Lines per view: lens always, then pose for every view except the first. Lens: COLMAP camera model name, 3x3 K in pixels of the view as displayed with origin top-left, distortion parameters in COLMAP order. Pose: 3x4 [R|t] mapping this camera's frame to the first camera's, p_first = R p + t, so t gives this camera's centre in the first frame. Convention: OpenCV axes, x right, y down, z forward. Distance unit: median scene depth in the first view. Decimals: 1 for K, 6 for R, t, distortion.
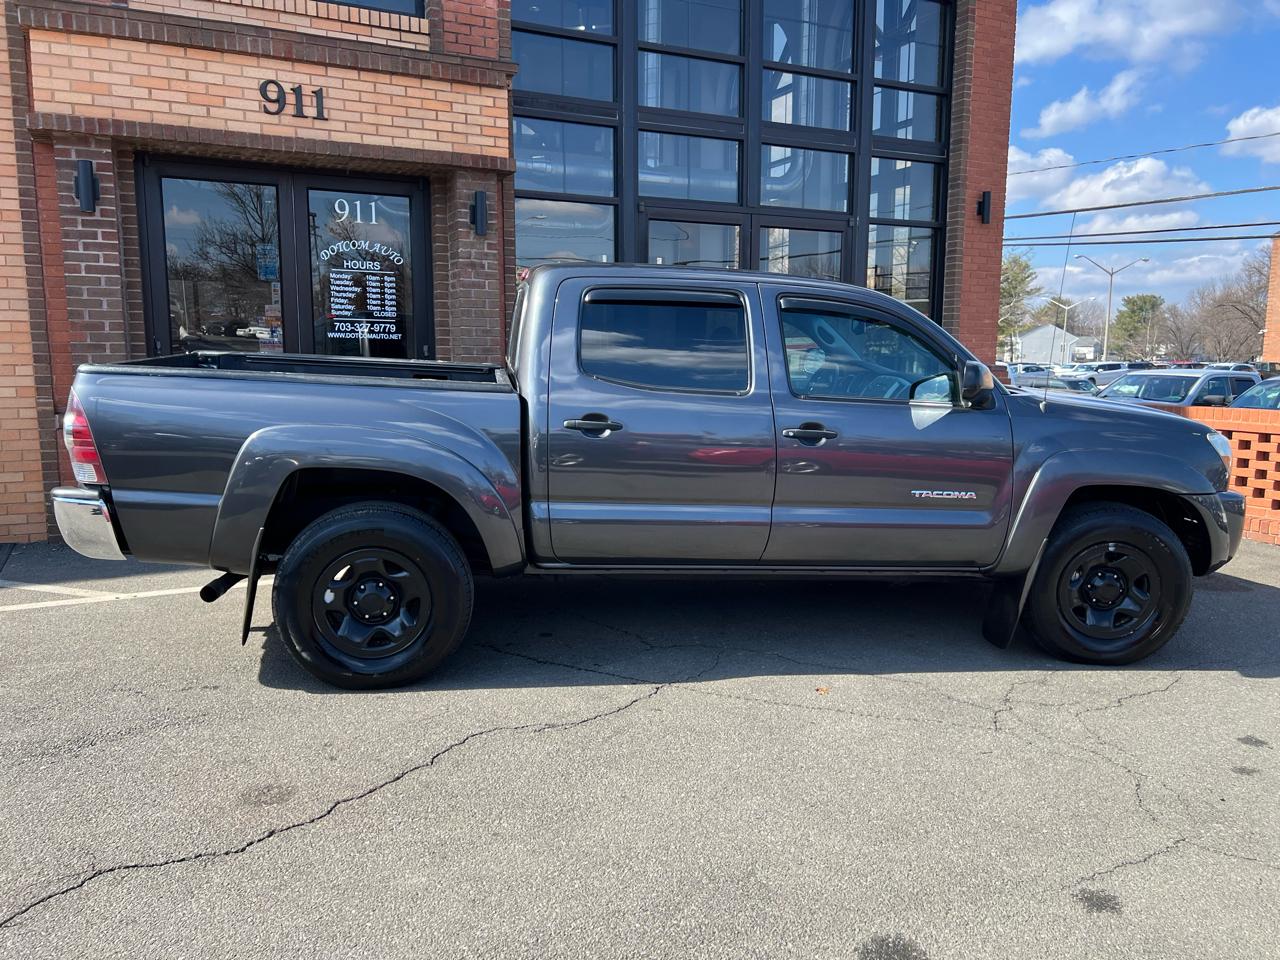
lens RADIAL K [[975.6, 0, 651.7], [0, 975.6, 496.3], [0, 0, 1]] dist [0.046647, -0.053972]
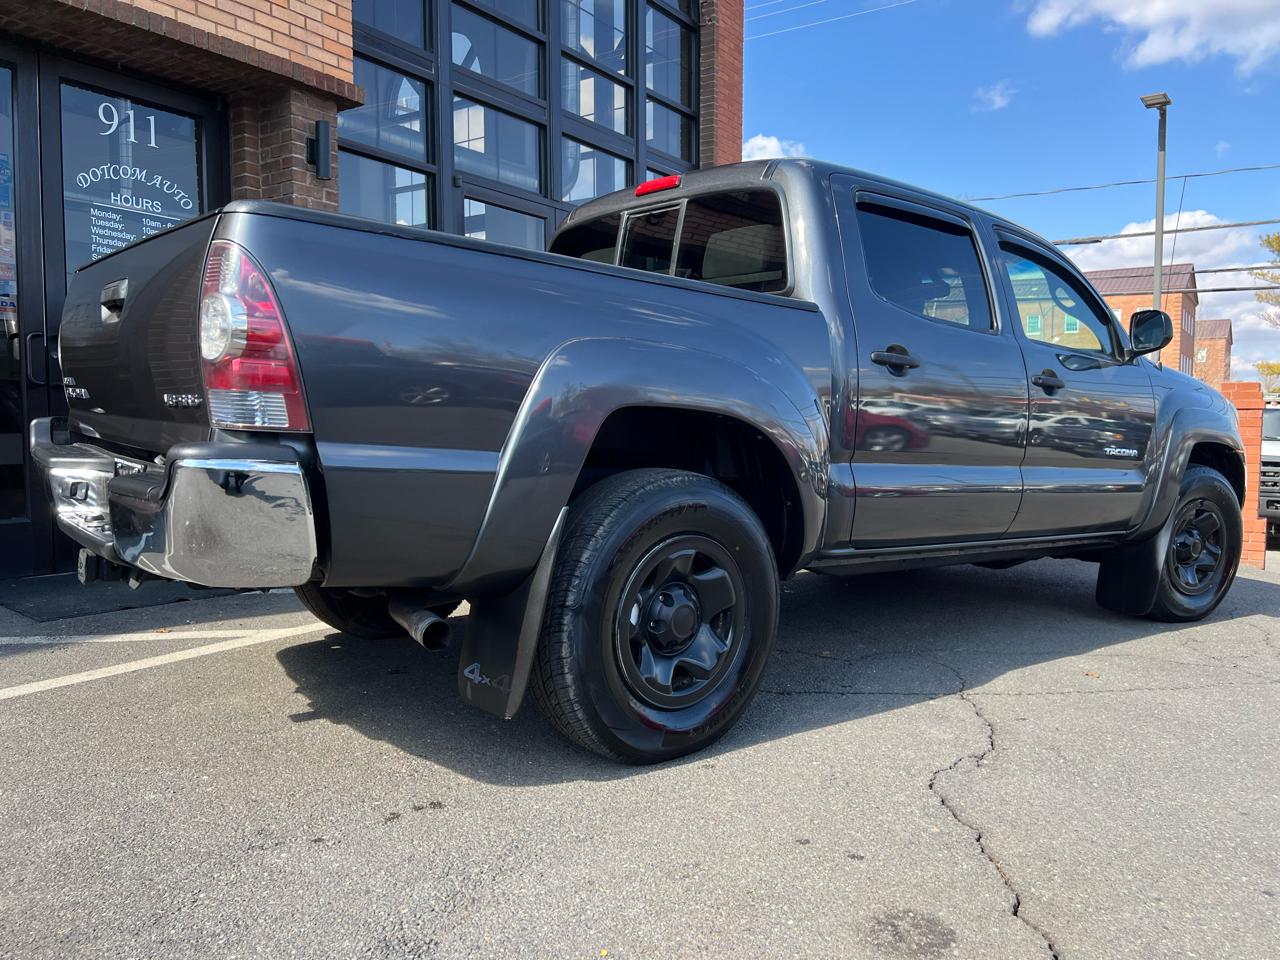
lens RADIAL K [[975.6, 0, 657.5], [0, 975.6, 485.3], [0, 0, 1]] dist [0.046647, -0.053972]
pose [[0.862191, -0.037053, 0.505226, -0.351728], [0.077356, 0.995255, -0.059020, 0.031732], [-0.500642, 0.089968, 0.860967, 0.252154]]
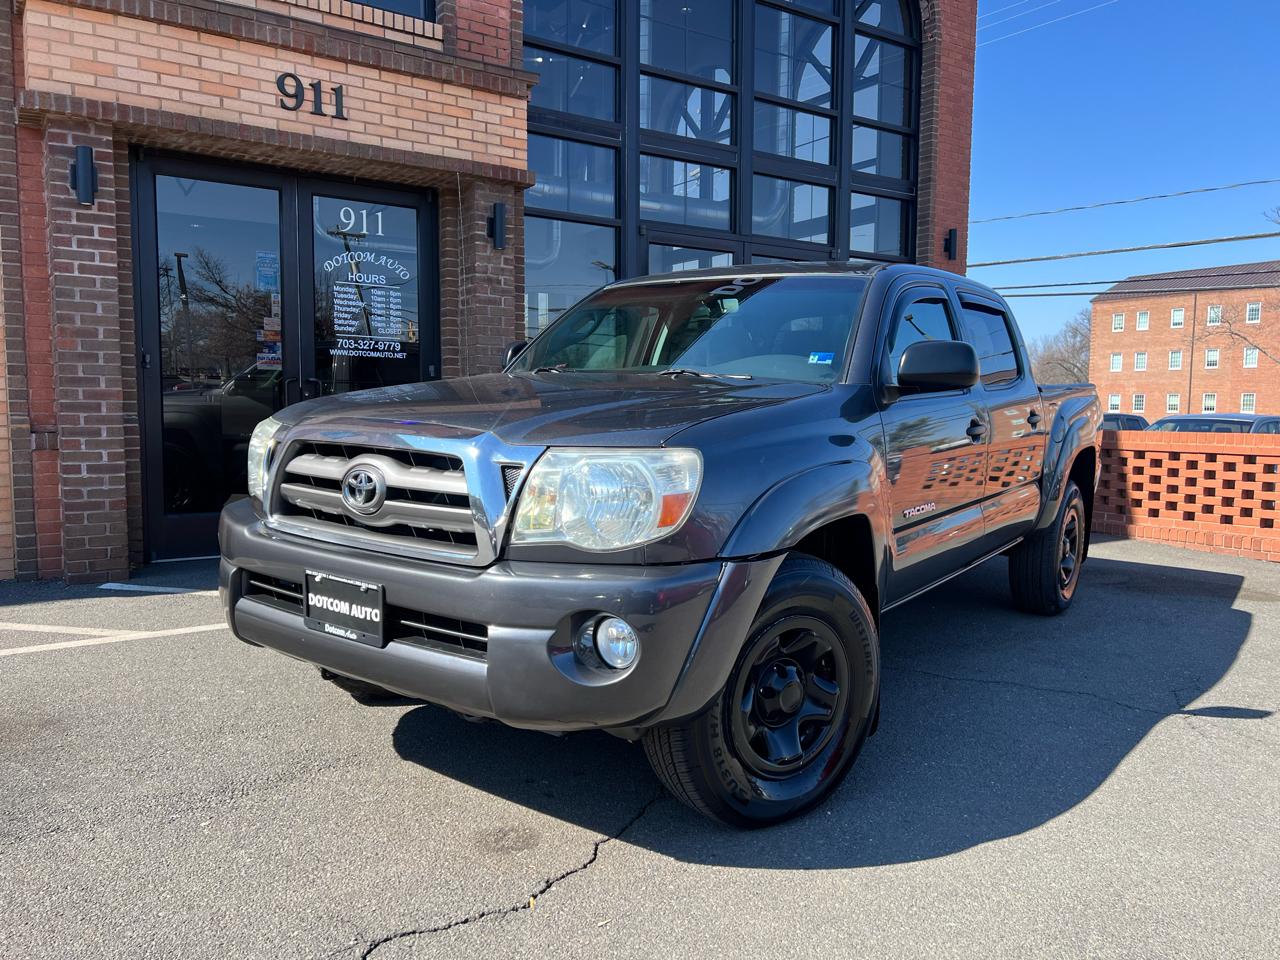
lens RADIAL K [[975.6, 0, 643.8], [0, 975.6, 487.5], [0, 0, 1]] dist [0.046647, -0.053972]
pose [[0.990297, -0.009210, 0.138665, -0.173795], [0.018117, 0.997842, -0.063111, 0.026522], [-0.137784, 0.065011, 0.988326, 0.061986]]
